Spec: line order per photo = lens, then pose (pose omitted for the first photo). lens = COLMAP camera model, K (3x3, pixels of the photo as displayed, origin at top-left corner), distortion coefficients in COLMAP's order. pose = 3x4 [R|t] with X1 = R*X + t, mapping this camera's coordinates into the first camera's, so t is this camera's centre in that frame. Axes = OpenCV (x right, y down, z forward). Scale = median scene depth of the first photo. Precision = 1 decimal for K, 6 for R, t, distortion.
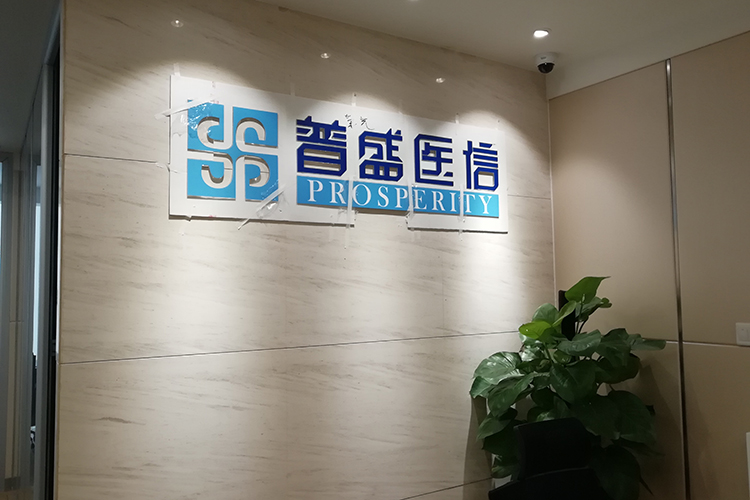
lens RADIAL K [[616.3, 0, 372.4], [0, 616.3, 243.7], [0, 0, 1]] dist [0.002906, -0.000538]
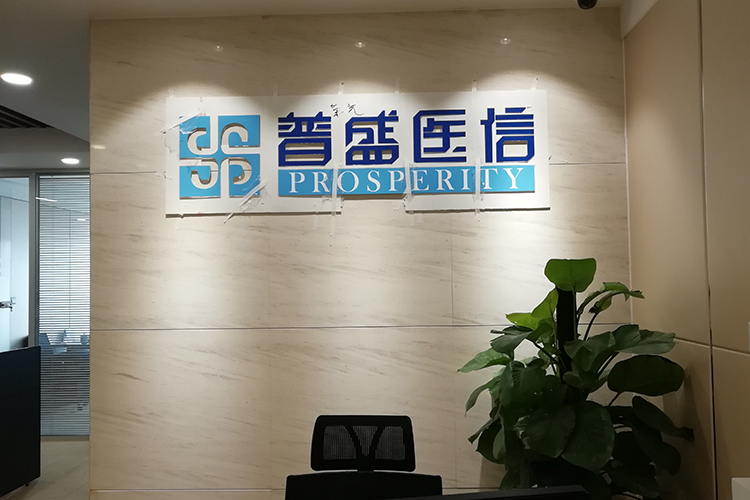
lens RADIAL K [[616.3, 0, 377.0], [0, 616.3, 255.6], [0, 0, 1]] dist [0.002906, -0.000538]
pose [[0.825962, -0.020826, -0.563341, 0.619457], [0.041771, 0.998831, 0.024319, 0.020062], [0.562176, -0.043618, 0.825866, 0.196924]]
